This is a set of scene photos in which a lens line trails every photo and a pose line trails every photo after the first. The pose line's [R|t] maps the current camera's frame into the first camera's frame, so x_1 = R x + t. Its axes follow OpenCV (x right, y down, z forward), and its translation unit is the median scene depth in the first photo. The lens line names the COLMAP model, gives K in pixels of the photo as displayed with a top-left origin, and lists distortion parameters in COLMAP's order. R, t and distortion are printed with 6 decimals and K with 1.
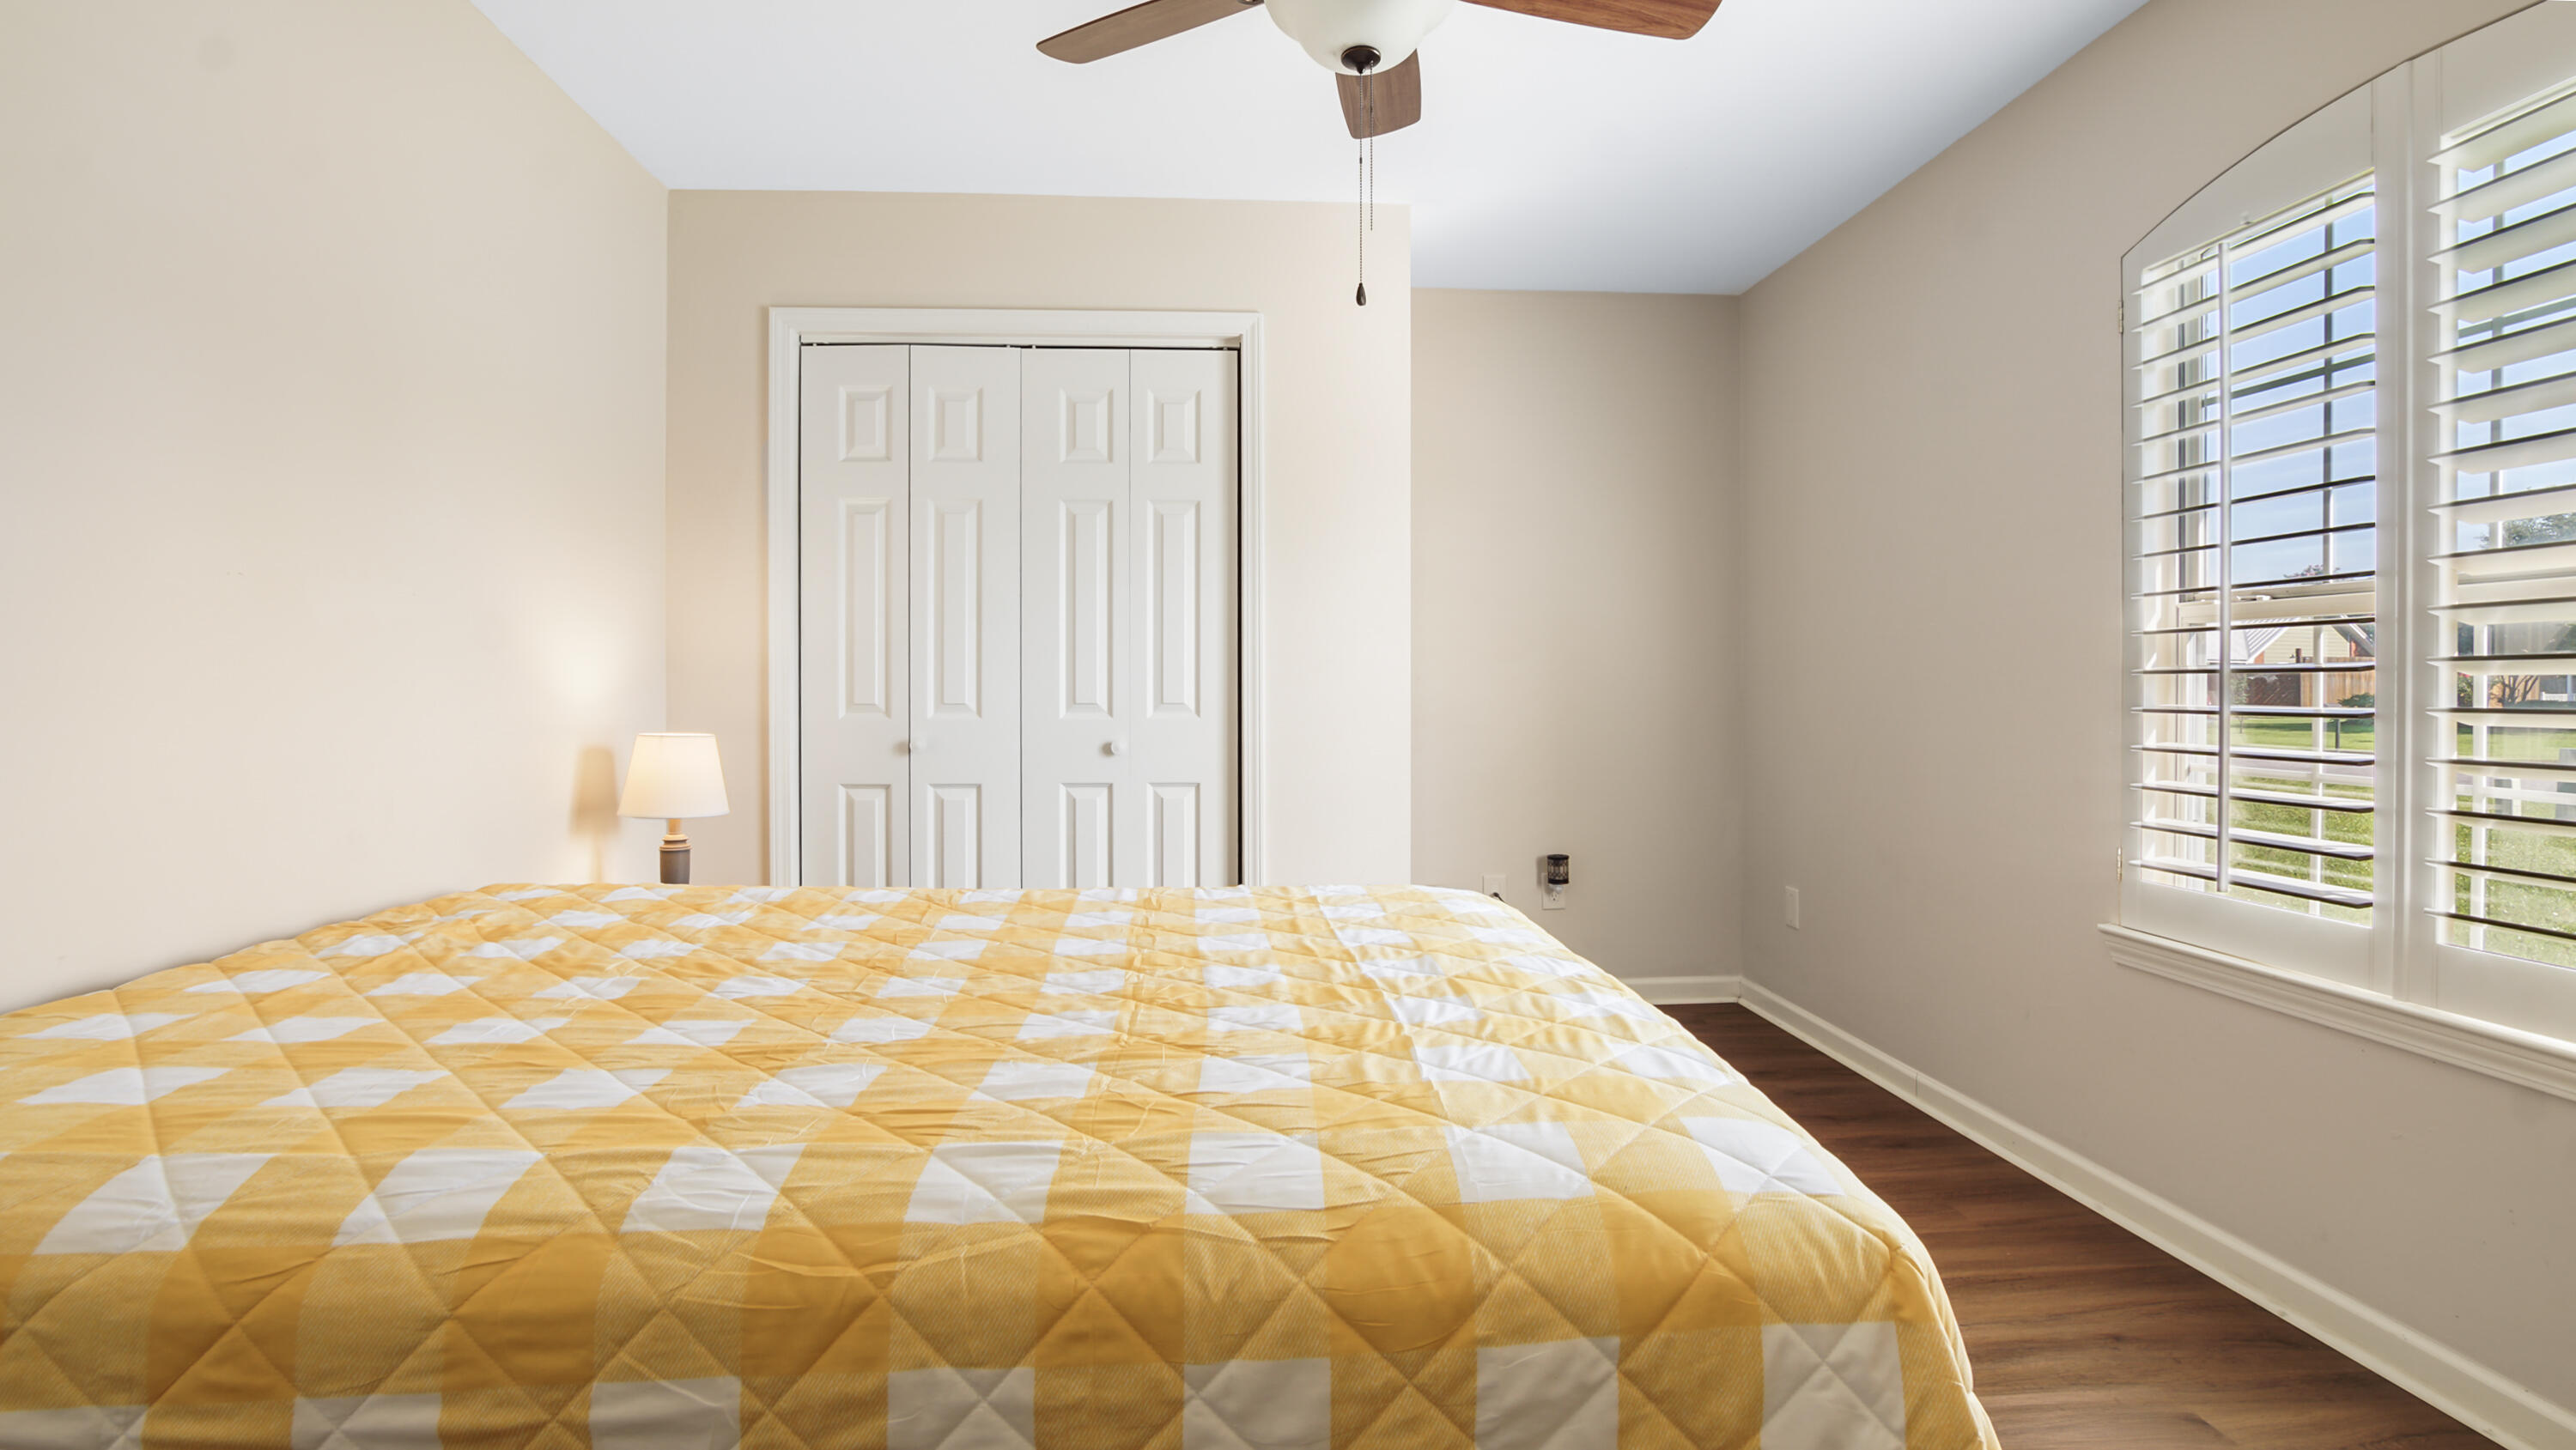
lens RADIAL K [[1201.9, 0, 1285.5], [0, 1201.9, 699.3], [0, 0, 1]] dist [-0.039881, 0.007818]
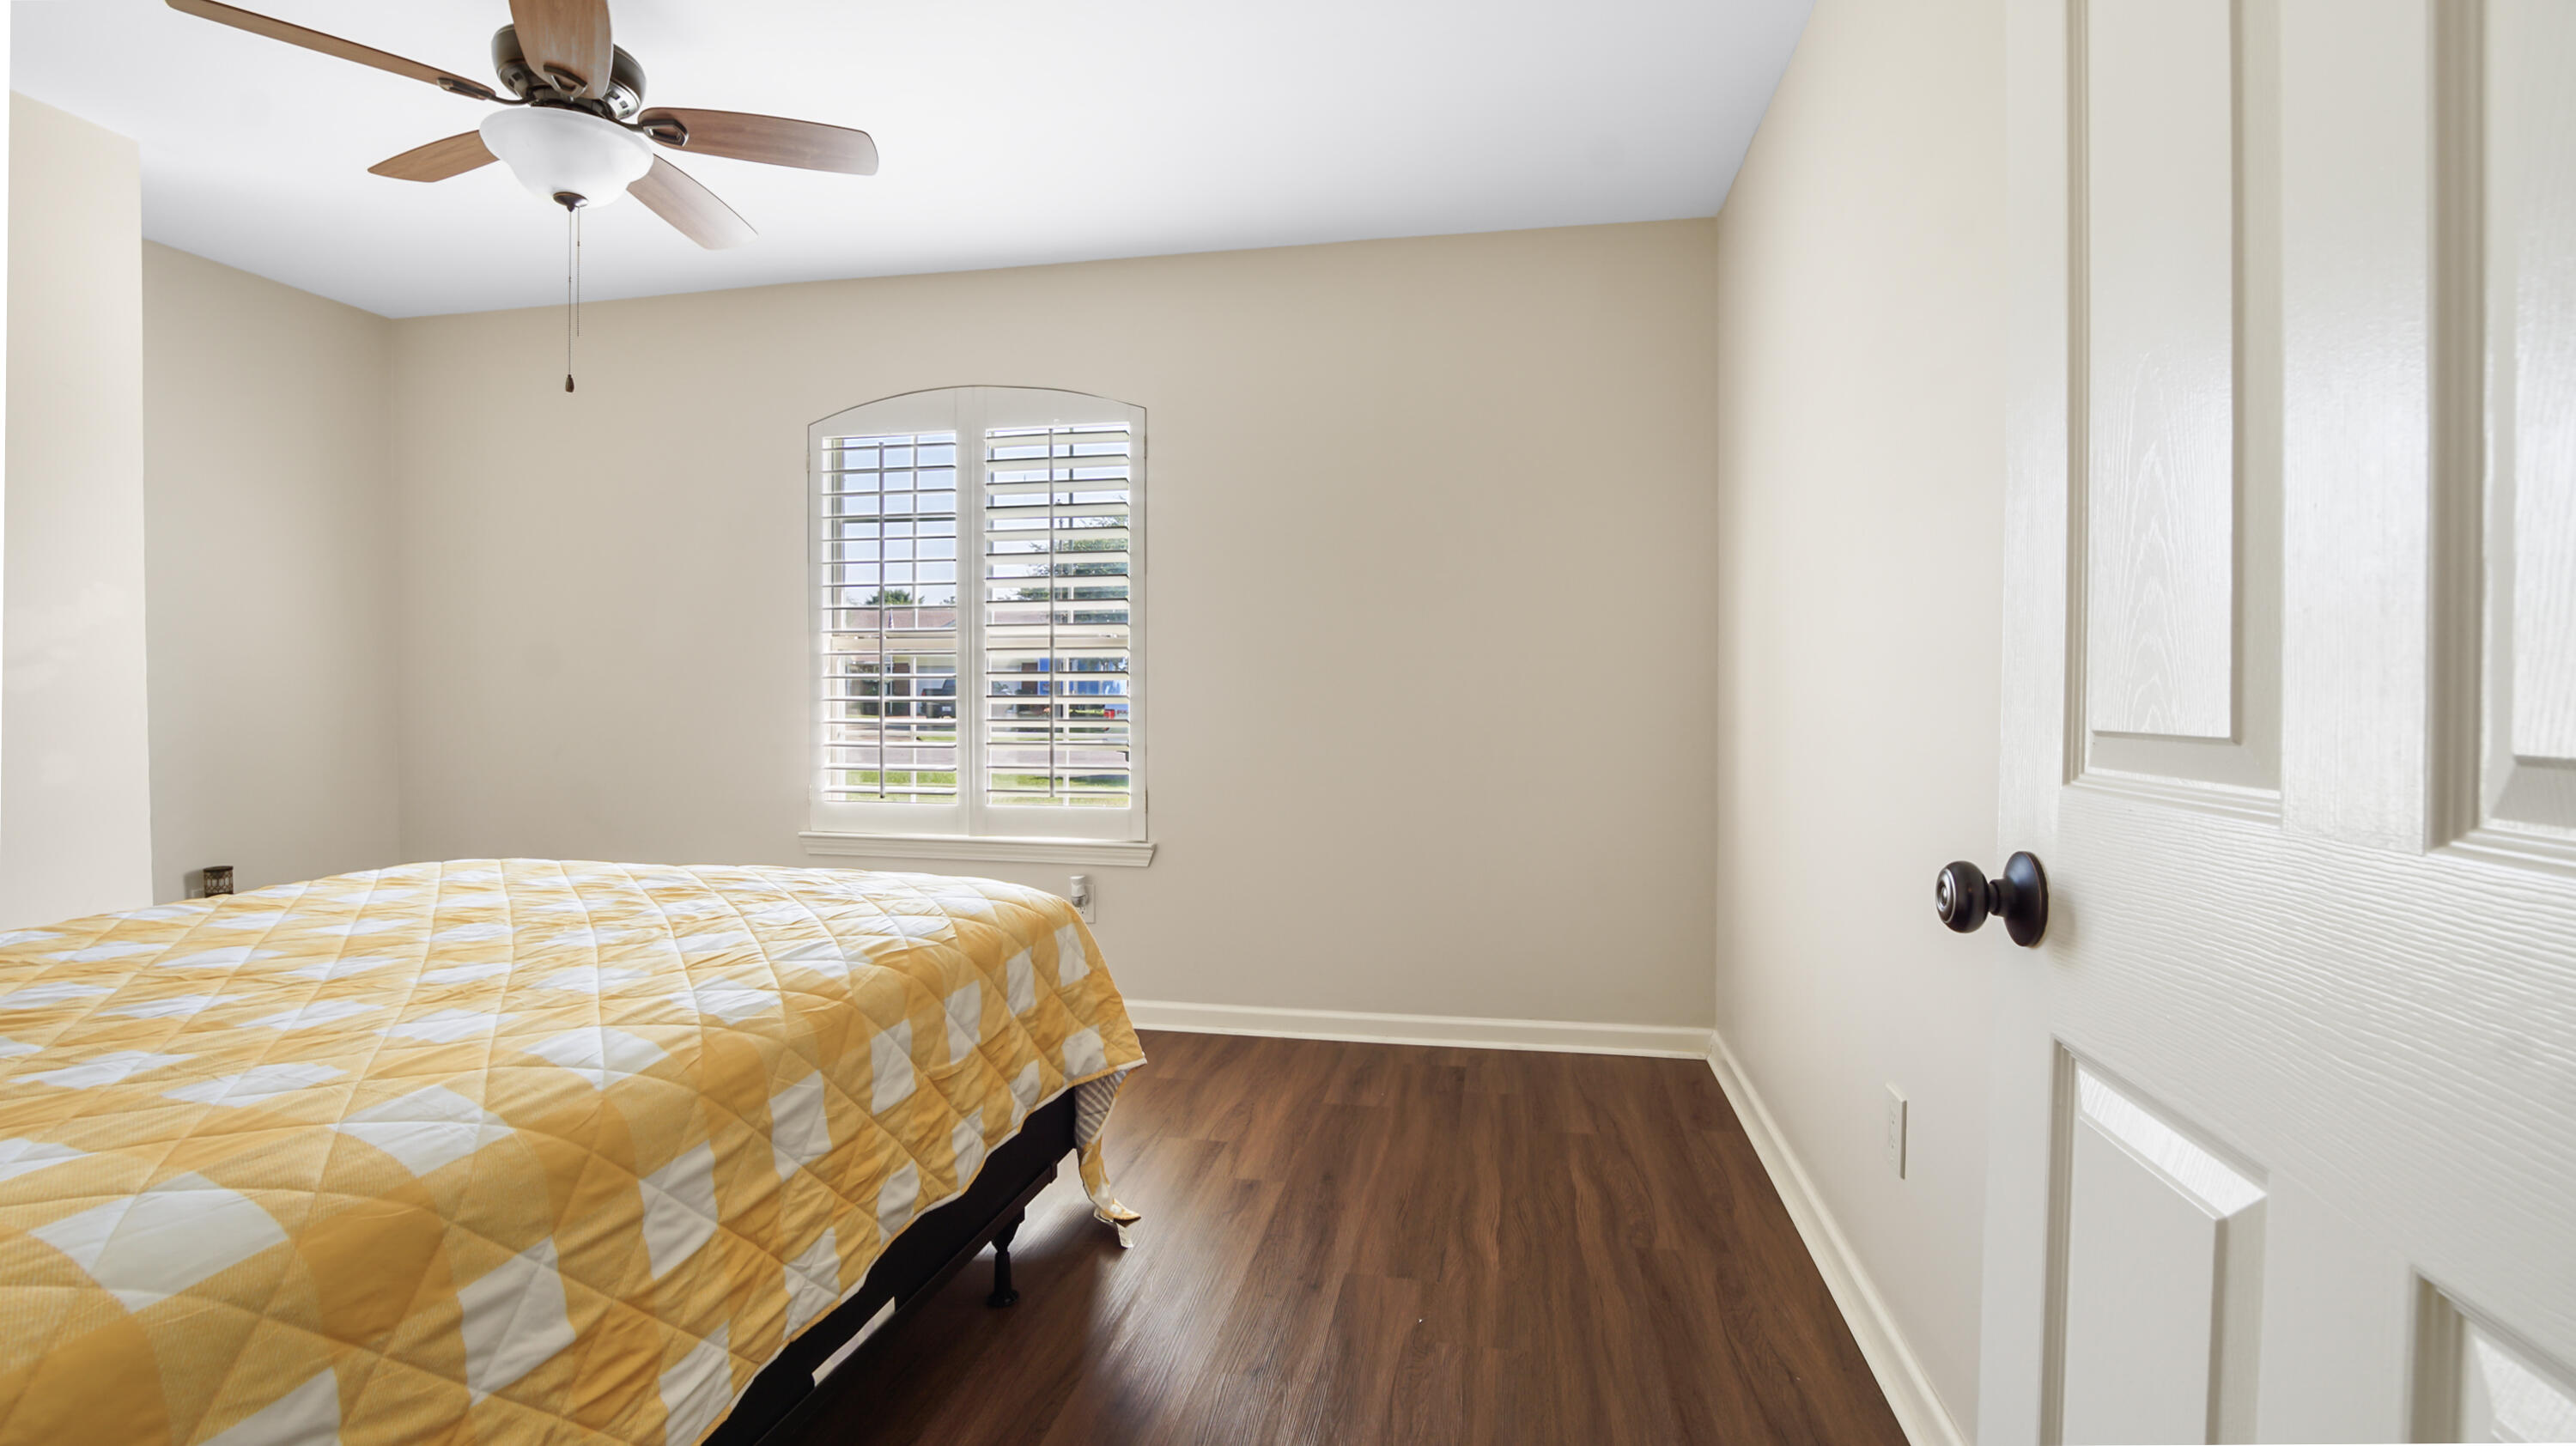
lens RADIAL K [[1131.1, 0, 1288.0], [0, 1131.1, 723.0], [0, 0, 1]] dist [0.001091, 0.000263]
pose [[0.242724, -0.028256, 0.969684, -1.907711], [0.009697, 0.999596, 0.026701, 0.009502], [-0.970047, 0.002922, 0.242900, -0.107293]]
